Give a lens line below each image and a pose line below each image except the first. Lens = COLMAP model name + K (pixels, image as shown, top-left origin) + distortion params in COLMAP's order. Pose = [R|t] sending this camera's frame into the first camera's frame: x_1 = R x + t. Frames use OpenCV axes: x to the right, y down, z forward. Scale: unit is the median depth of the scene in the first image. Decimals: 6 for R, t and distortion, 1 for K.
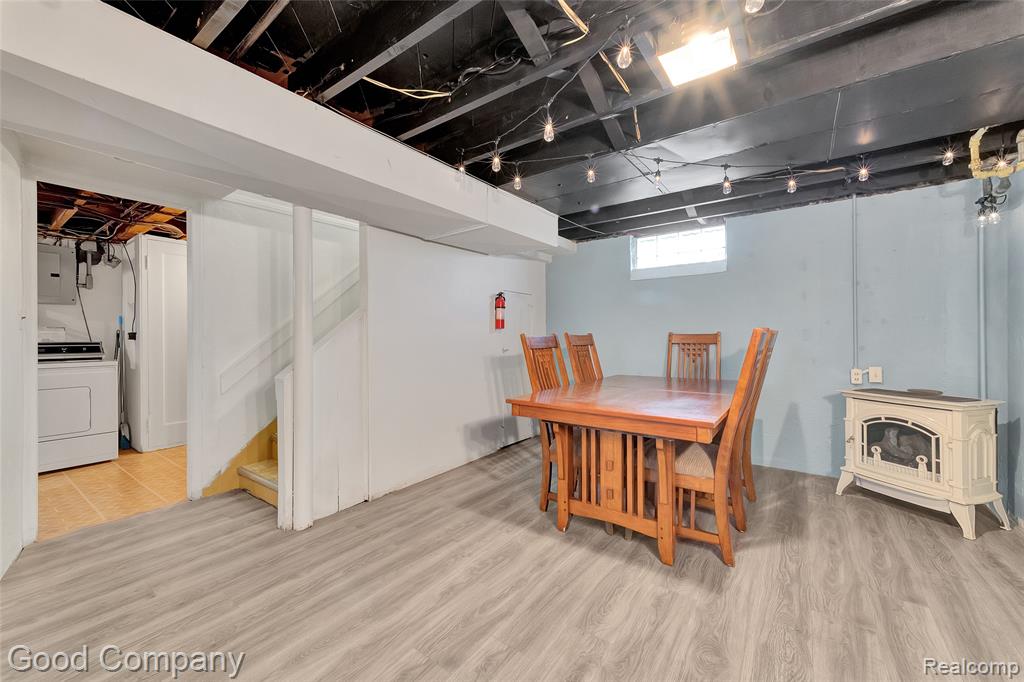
lens RADIAL K [[397.0, 0, 510.7], [0, 397.0, 338.3], [0, 0, 1]] dist [0.005644, -0.000213]
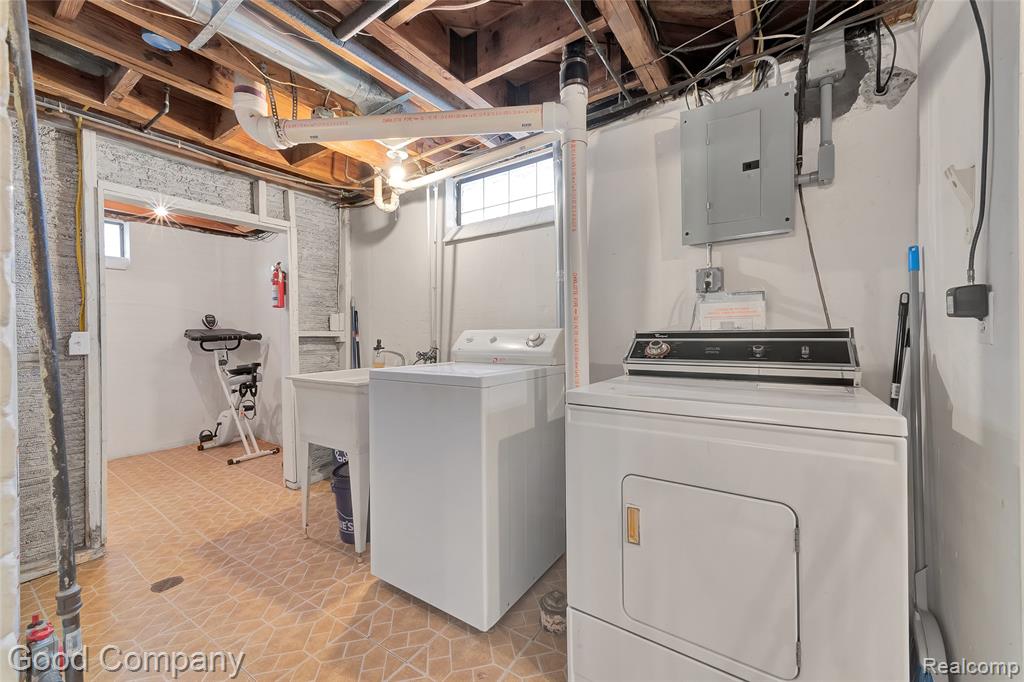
lens RADIAL K [[397.0, 0, 510.7], [0, 397.0, 338.3], [0, 0, 1]] dist [0.005644, -0.000213]
pose [[0.021010, 0.015633, -0.999657, -0.705643], [0.013202, 0.999786, 0.015913, 0.007437], [0.999692, -0.013532, 0.020799, 0.713099]]
